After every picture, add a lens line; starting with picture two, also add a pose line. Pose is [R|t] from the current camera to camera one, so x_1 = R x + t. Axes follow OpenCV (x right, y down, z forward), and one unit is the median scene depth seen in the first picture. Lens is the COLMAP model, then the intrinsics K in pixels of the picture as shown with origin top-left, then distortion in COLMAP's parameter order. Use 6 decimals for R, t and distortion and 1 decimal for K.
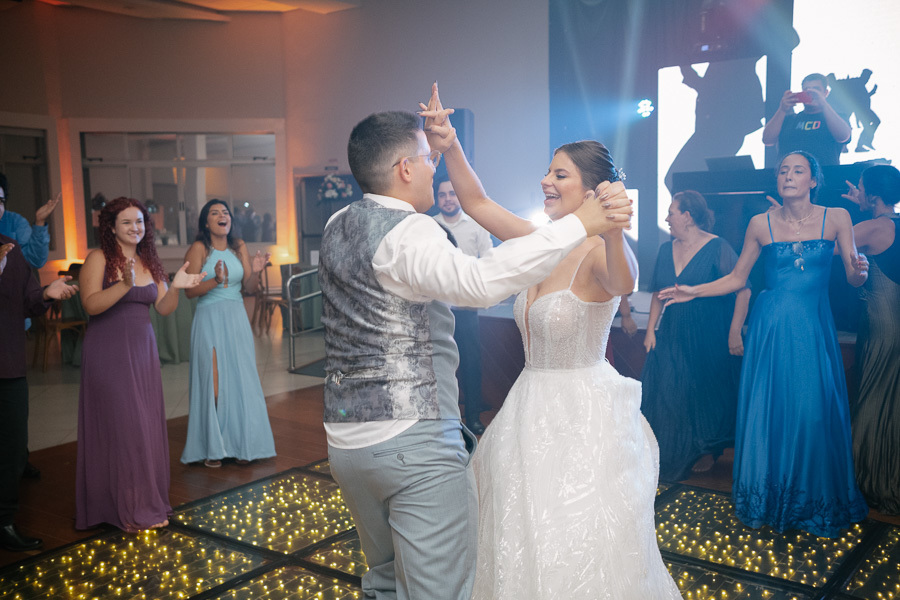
lens RADIAL K [[907.8, 0, 450.0], [0, 907.8, 300.0], [0, 0, 1]] dist [-0.024110, 0.292151]
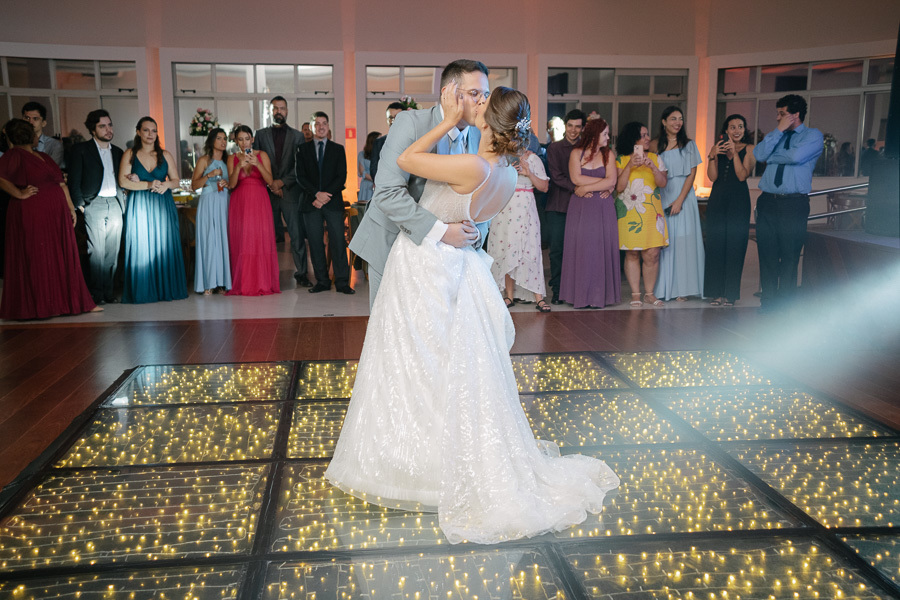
lens RADIAL K [[907.8, 0, 450.0], [0, 907.8, 300.0], [0, 0, 1]] dist [-0.024110, 0.292151]
pose [[0.682427, 0.136378, -0.718119, 0.683857], [-0.087981, 0.990623, 0.104521, 0.011587], [0.725639, -0.008147, 0.688027, 0.082018]]
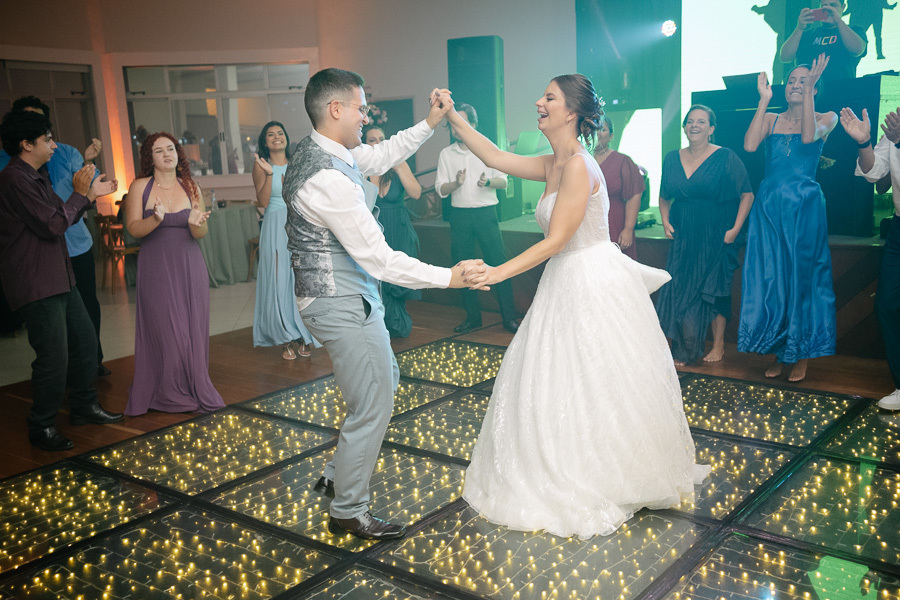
lens RADIAL K [[907.8, 0, 450.0], [0, 907.8, 300.0], [0, 0, 1]] dist [-0.024110, 0.292151]
pose [[0.999140, -0.019689, -0.036502, -0.005270], [0.022593, 0.996463, 0.080933, 0.016436], [0.034779, -0.081688, 0.996051, -0.144516]]
